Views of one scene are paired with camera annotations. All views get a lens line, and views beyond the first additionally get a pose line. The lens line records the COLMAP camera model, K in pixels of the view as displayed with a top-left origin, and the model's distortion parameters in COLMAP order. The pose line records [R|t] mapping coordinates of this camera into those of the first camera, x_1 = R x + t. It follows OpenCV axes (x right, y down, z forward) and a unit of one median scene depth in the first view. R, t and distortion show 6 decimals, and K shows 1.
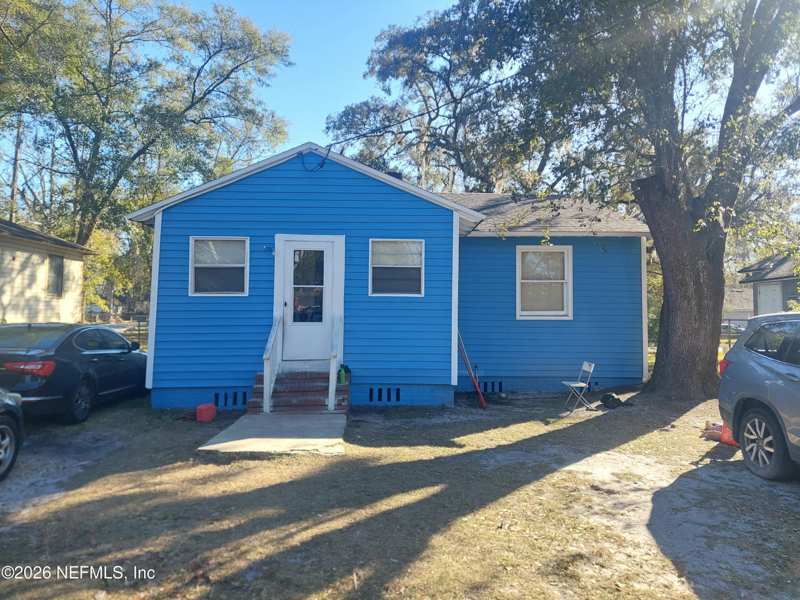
lens RADIAL K [[545.3, 0, 400.0], [0, 545.3, 300.0], [0, 0, 1]] dist [0.036842, -0.001173]
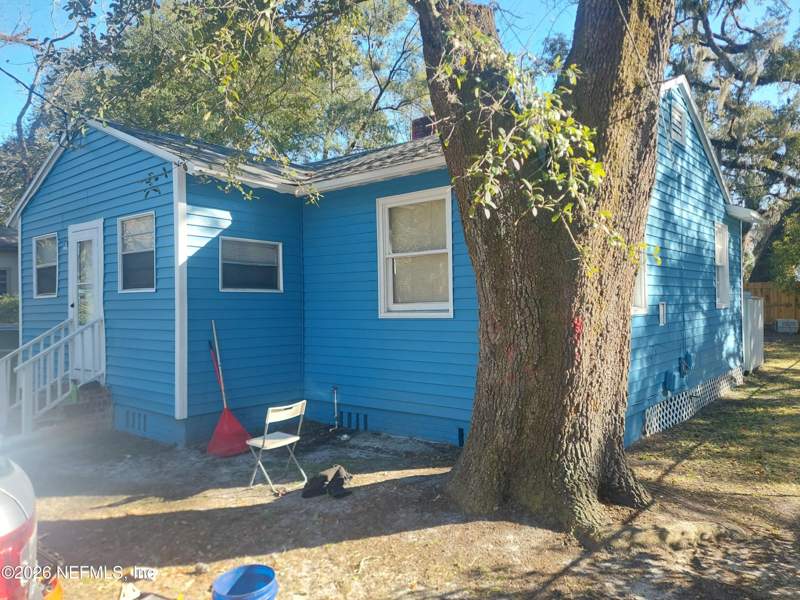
lens RADIAL K [[545.3, 0, 400.0], [0, 545.3, 300.0], [0, 0, 1]] dist [0.036842, -0.001173]
pose [[0.784281, -0.023020, -0.619979, 0.739887], [0.042361, 0.998966, 0.016496, 0.007360], [0.618958, -0.039200, 0.784445, 0.628401]]
